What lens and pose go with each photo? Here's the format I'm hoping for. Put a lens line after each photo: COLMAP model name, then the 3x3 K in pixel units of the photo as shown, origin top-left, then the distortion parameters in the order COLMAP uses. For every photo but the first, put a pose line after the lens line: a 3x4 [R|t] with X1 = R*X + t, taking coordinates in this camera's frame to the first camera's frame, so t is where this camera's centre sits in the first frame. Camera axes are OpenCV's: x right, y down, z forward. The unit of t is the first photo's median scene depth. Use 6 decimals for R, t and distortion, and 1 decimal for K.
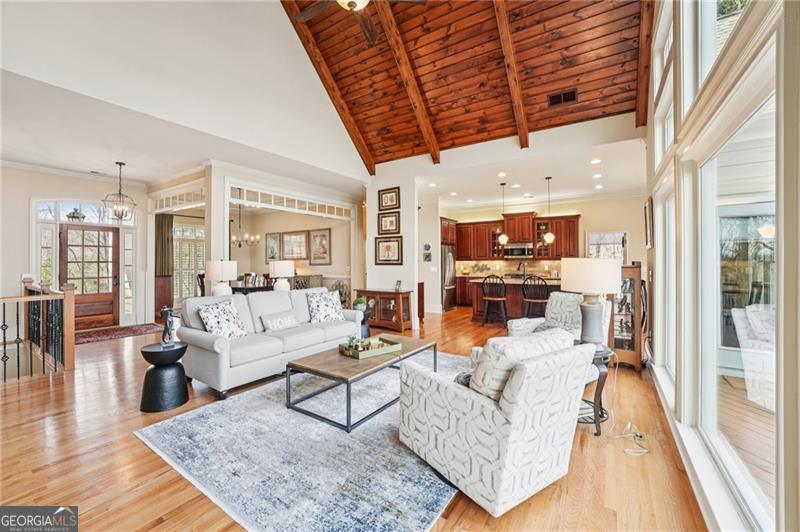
lens RADIAL K [[325.6, 0, 394.9], [0, 325.6, 259.3], [0, 0, 1]] dist [-0.028314, 0.002998]
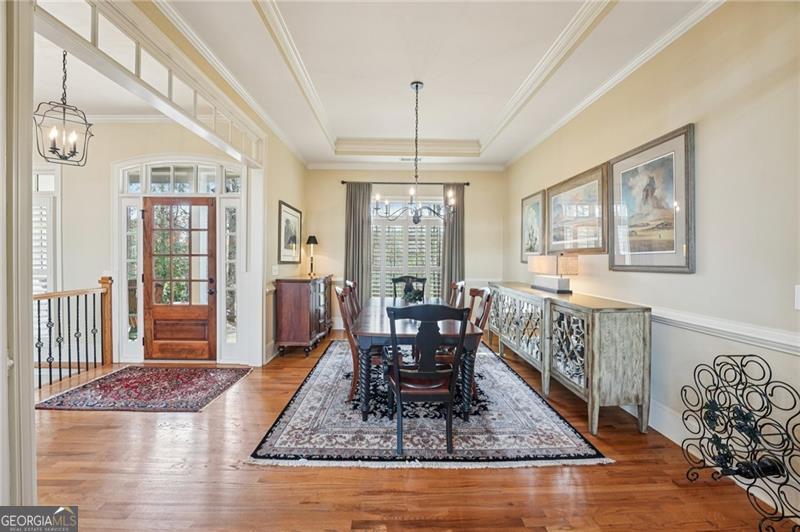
lens RADIAL K [[325.6, 0, 402.6], [0, 325.6, 260.7], [0, 0, 1]] dist [-0.028314, 0.002998]
pose [[0.572715, 0.016388, -0.819591, -0.164375], [-0.004275, 0.999846, 0.017005, 0.006383], [0.819743, -0.006235, 0.572697, 0.896166]]
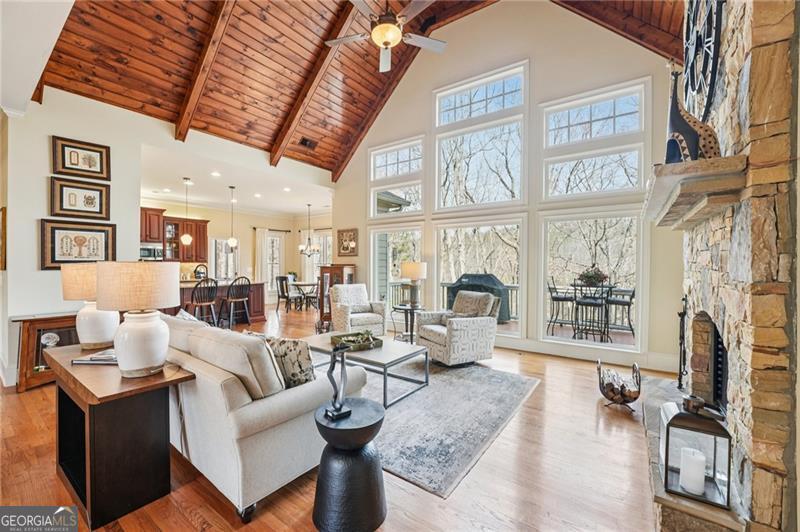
lens RADIAL K [[325.6, 0, 400.2], [0, 325.6, 267.5], [0, 0, 1]] dist [-0.028314, 0.002998]
pose [[0.027985, -0.010657, 0.999552, -0.569585], [-0.007731, 0.999911, 0.010877, 0.002818], [-0.999578, -0.008032, 0.027901, 0.388337]]
